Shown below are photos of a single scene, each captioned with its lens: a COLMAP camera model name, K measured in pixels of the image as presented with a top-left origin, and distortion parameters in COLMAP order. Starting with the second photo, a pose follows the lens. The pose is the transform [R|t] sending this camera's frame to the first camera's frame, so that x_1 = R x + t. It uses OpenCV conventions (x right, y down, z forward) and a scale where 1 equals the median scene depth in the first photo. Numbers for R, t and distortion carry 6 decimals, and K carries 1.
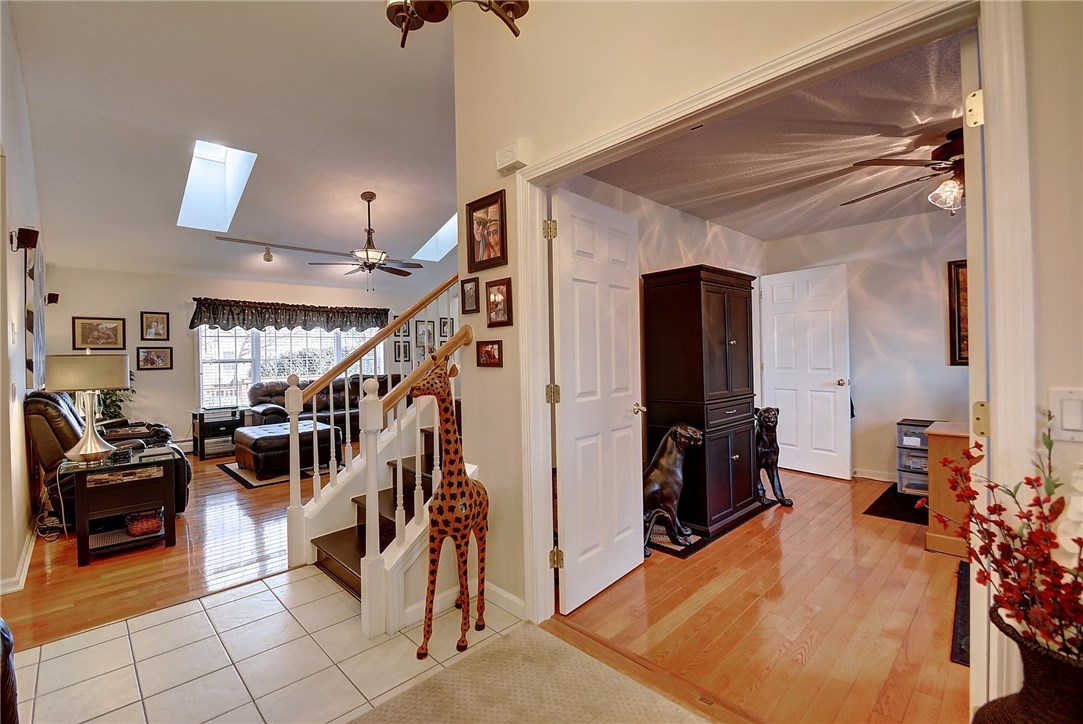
lens RADIAL K [[477.5, 0, 532.1], [0, 477.5, 353.9], [0, 0, 1]] dist [0.017655, -0.019208]
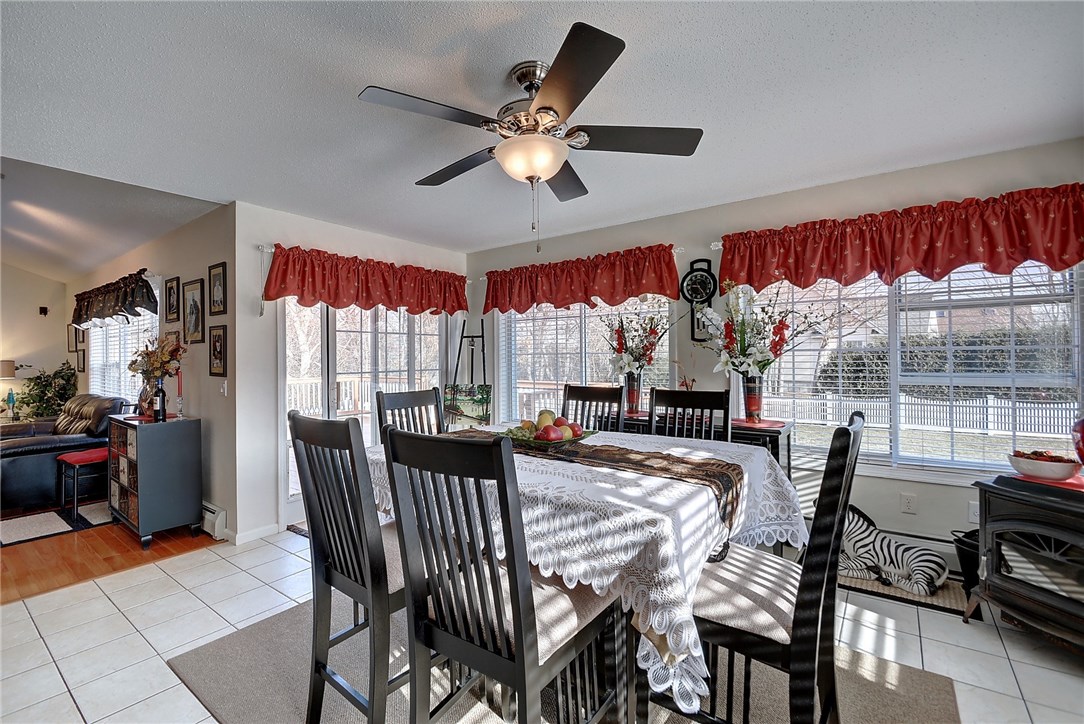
lens RADIAL K [[477.9, 0, 532.6], [0, 477.9, 353.9], [0, 0, 1]] dist [0.017655, -0.019208]
pose [[0.167334, 0.018408, -0.985728, 0.350167], [0.012385, 0.999708, 0.020772, -0.013328], [0.985822, -0.015684, 0.167057, 1.736191]]
